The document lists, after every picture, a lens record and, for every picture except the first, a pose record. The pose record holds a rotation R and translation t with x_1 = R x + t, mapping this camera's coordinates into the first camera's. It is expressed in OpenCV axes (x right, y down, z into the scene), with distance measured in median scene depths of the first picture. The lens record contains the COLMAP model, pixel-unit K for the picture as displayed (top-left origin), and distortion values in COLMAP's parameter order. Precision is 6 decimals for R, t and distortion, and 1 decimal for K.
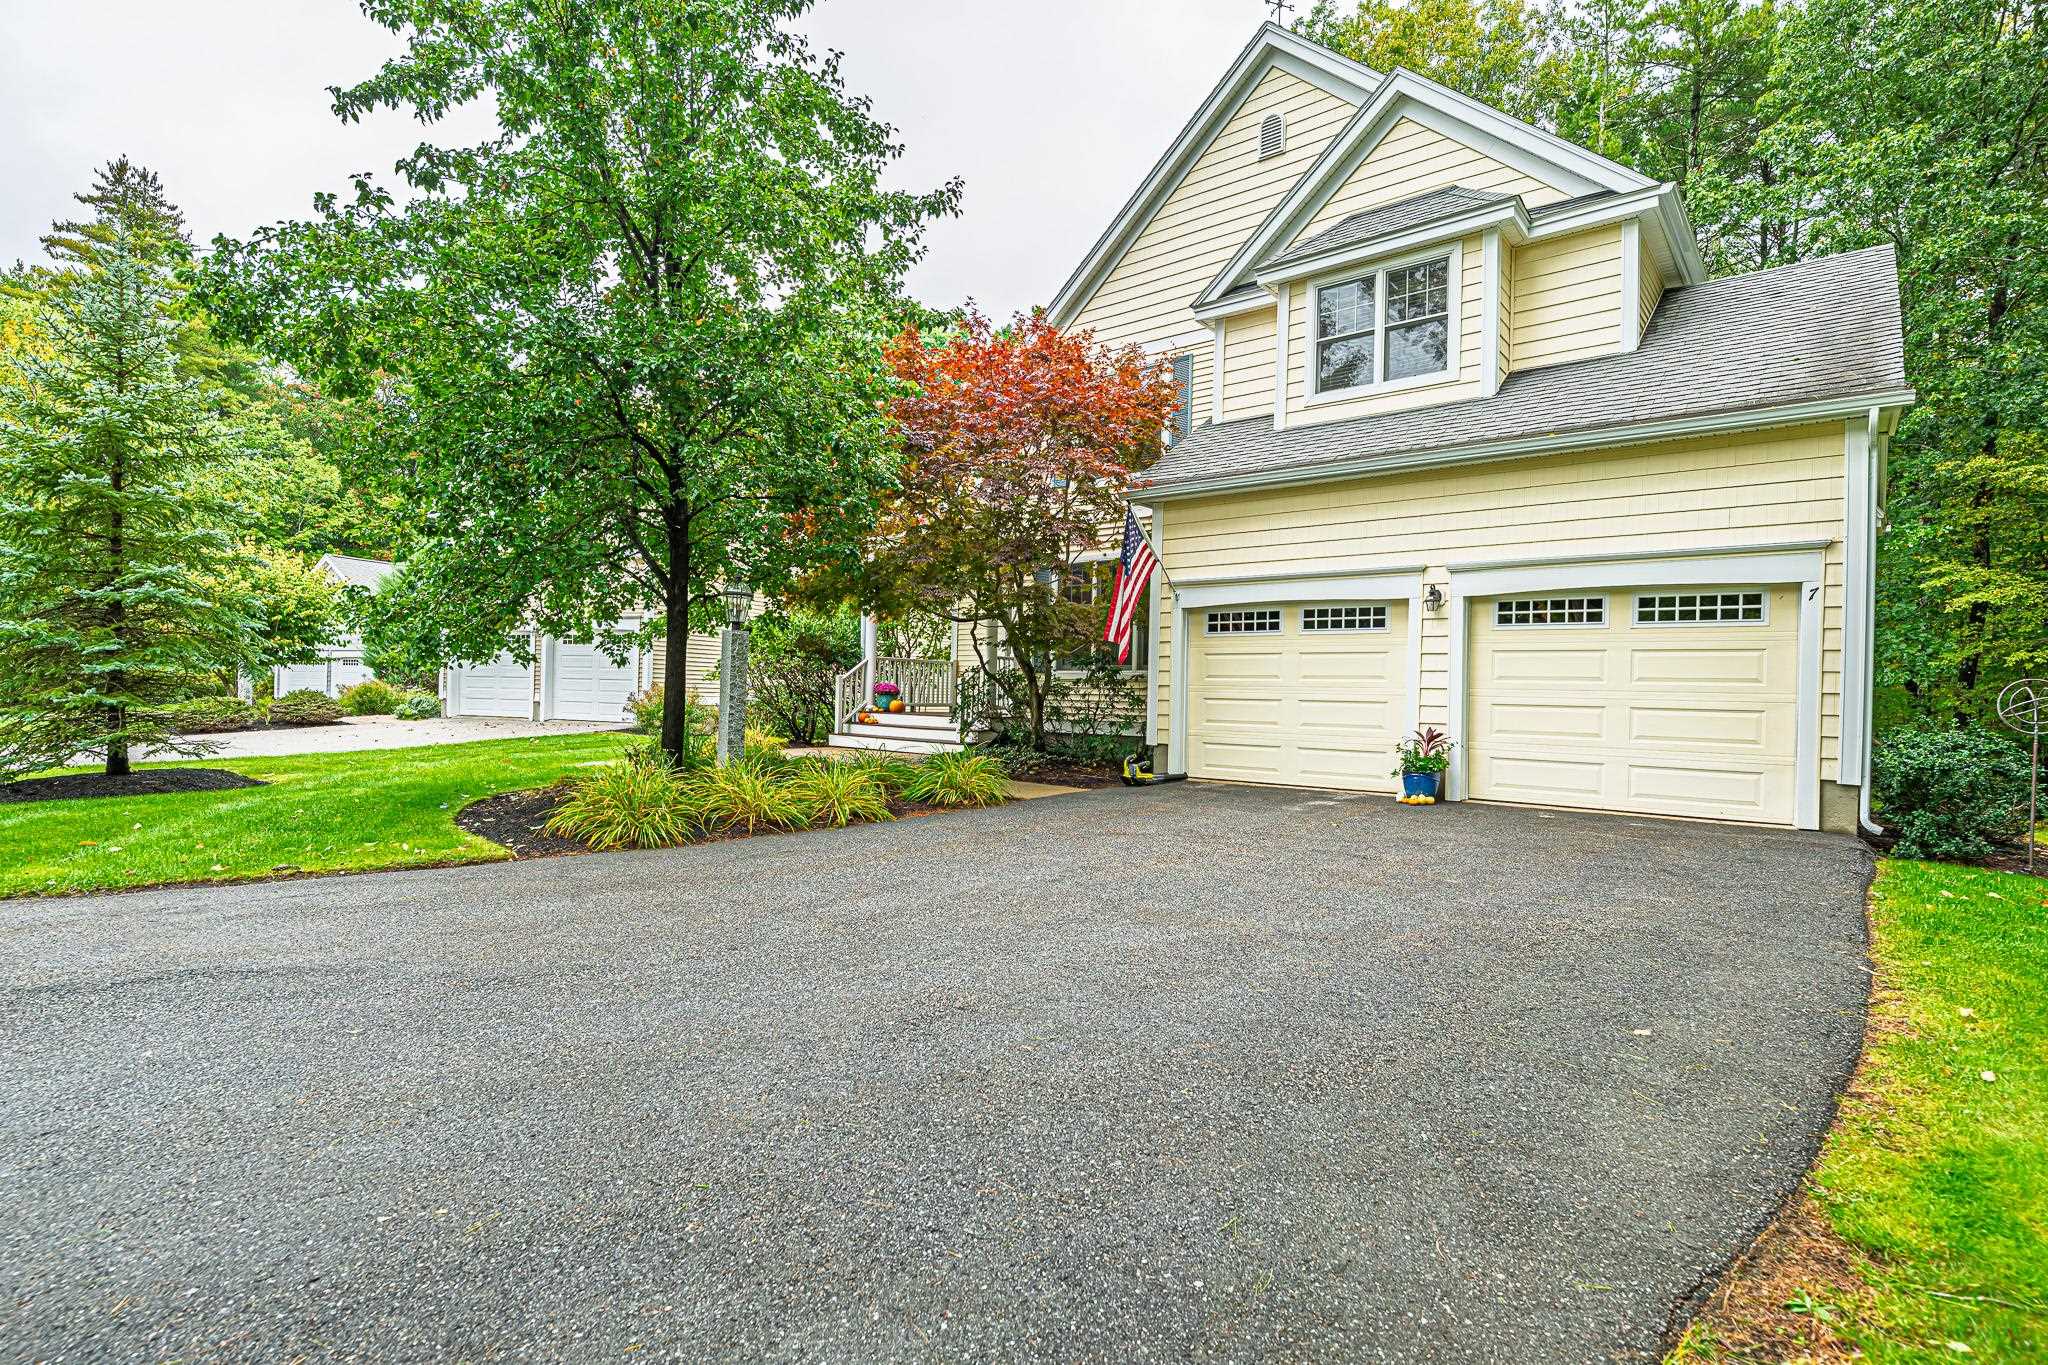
lens RADIAL K [[1024.0, 0, 1028.3], [0, 1024.0, 681.9], [0, 0, 1]] dist [-0.001707, 0.000343]
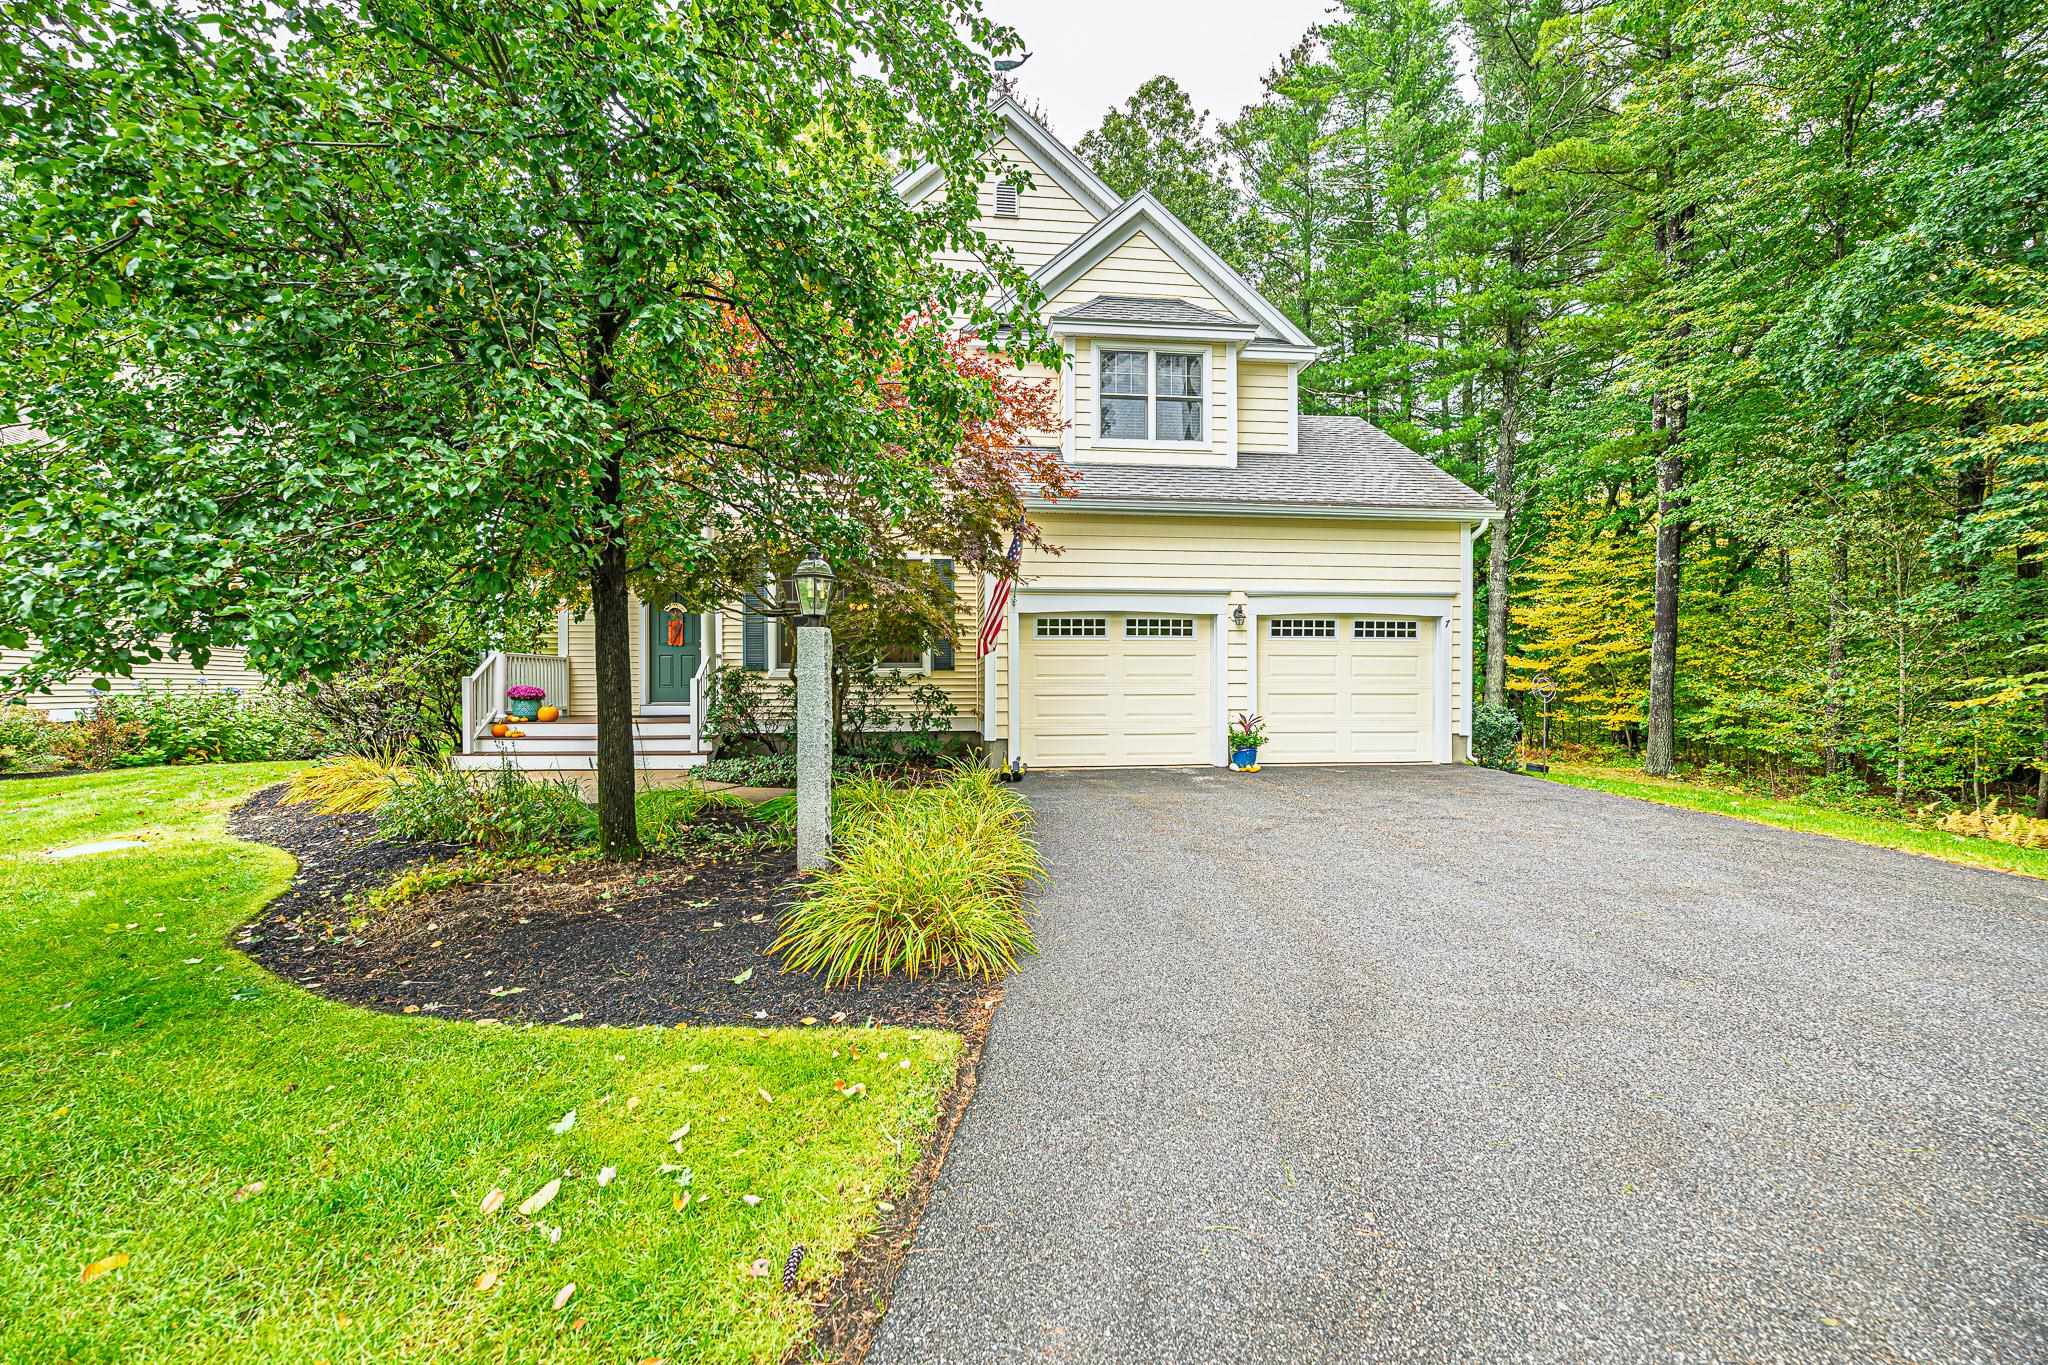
lens RADIAL K [[817.5, 0, 1028.3], [0, 817.5, 682.1], [0, 0, 1]] dist [-0.001975, 0.000120]
pose [[0.690716, -0.022686, 0.722770, -0.523881], [0.008108, 0.999688, 0.023629, -0.021204], [-0.723081, -0.010461, 0.690684, 0.439892]]
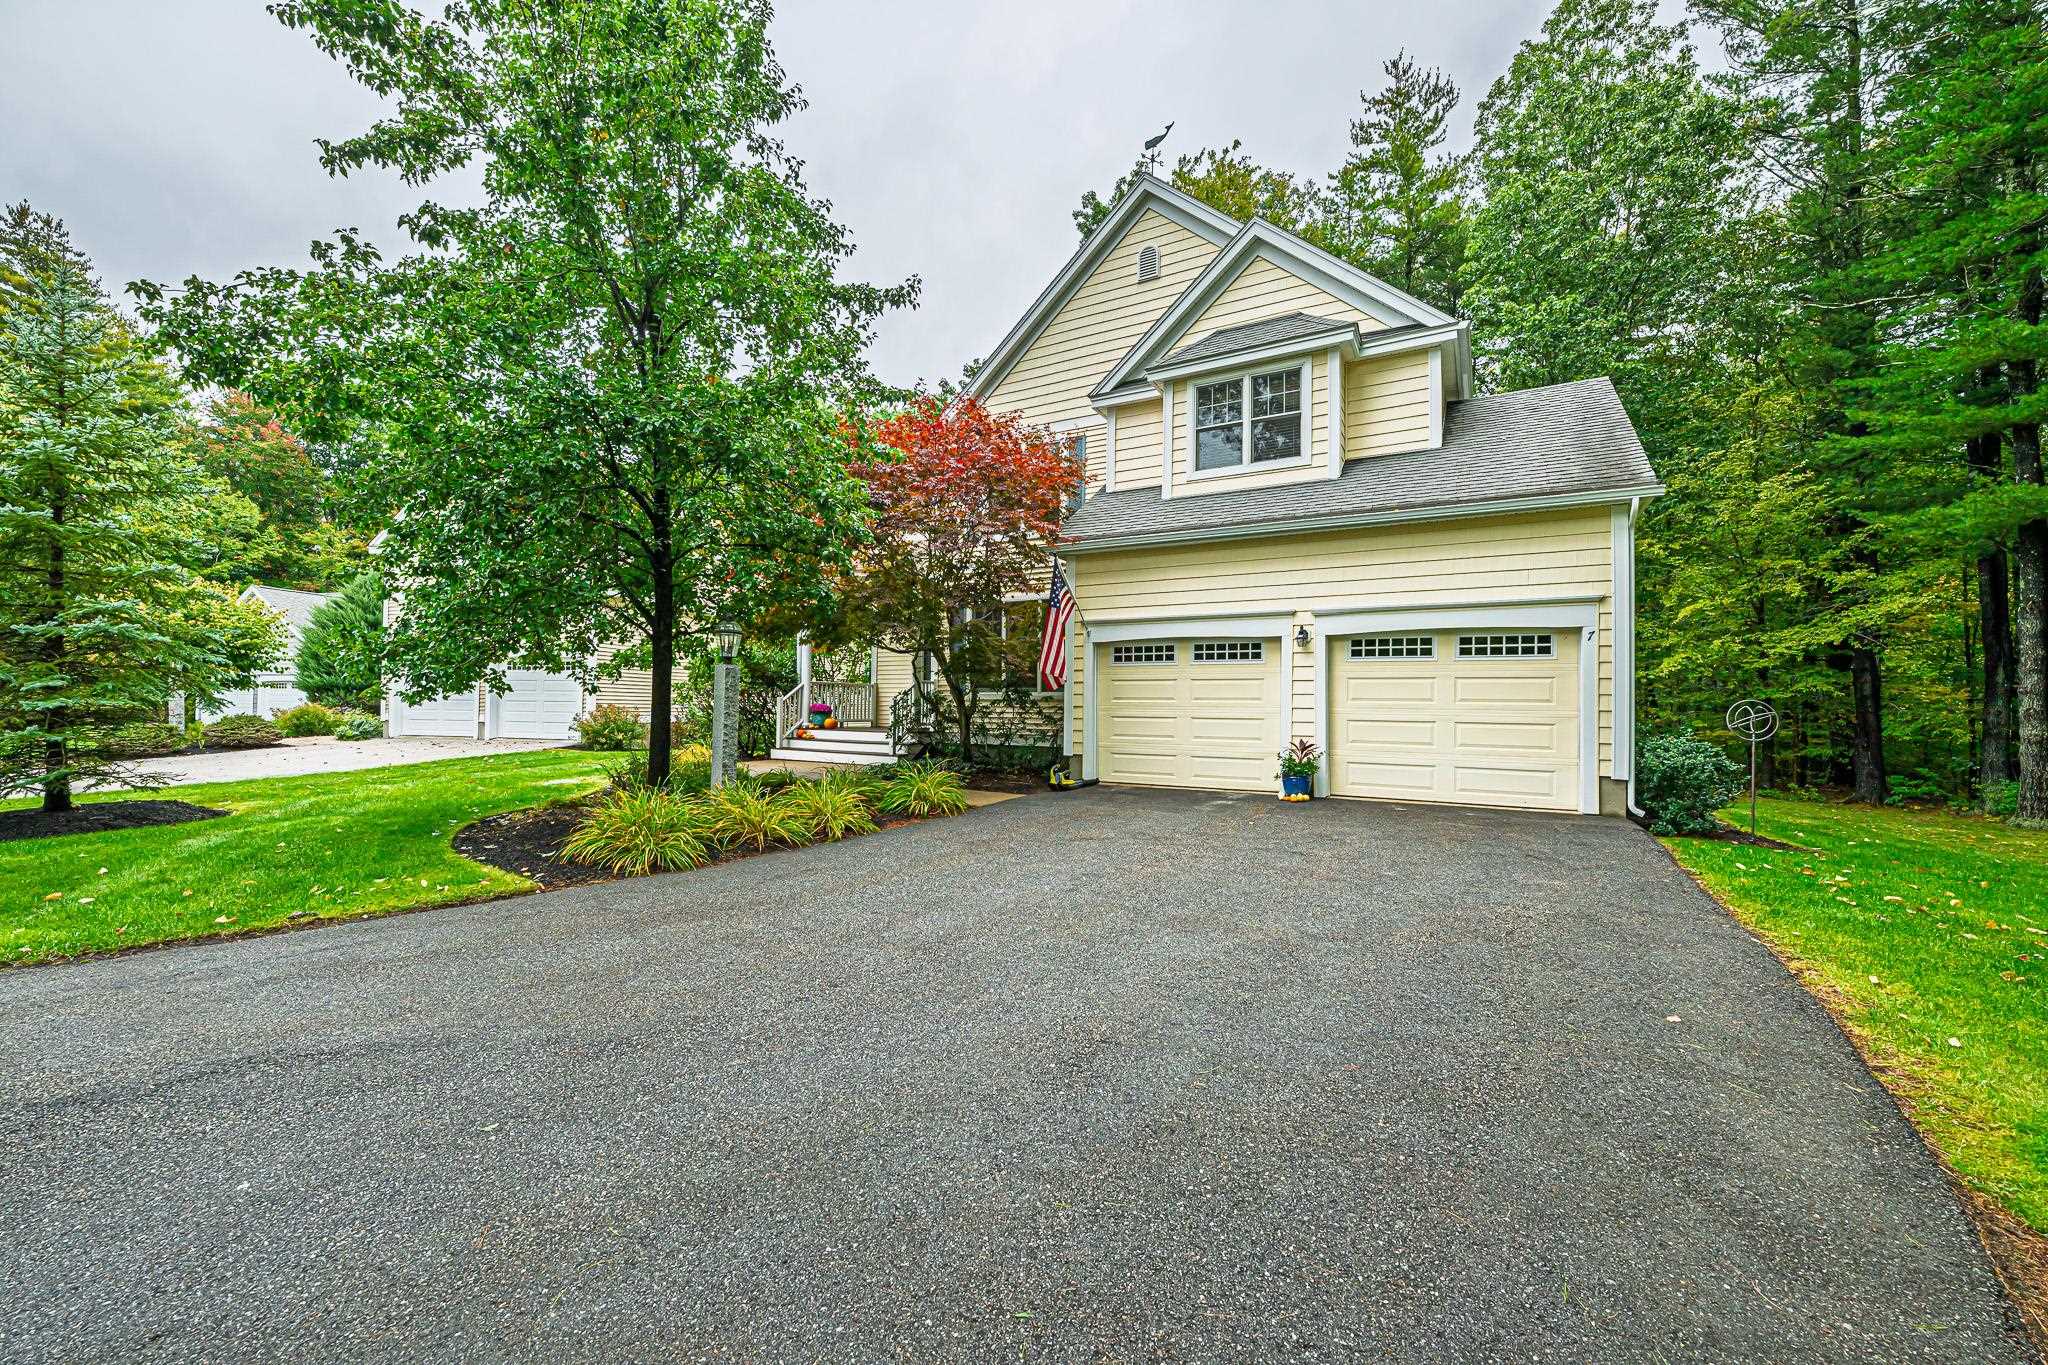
lens RADIAL K [[817.5, 0, 1028.3], [0, 817.5, 682.1], [0, 0, 1]] dist [-0.001975, 0.000120]
pose [[0.985360, -0.007264, 0.170332, -0.101499], [0.009528, 0.999877, -0.012480, -0.015129], [-0.170220, 0.013920, 0.985308, 0.063528]]
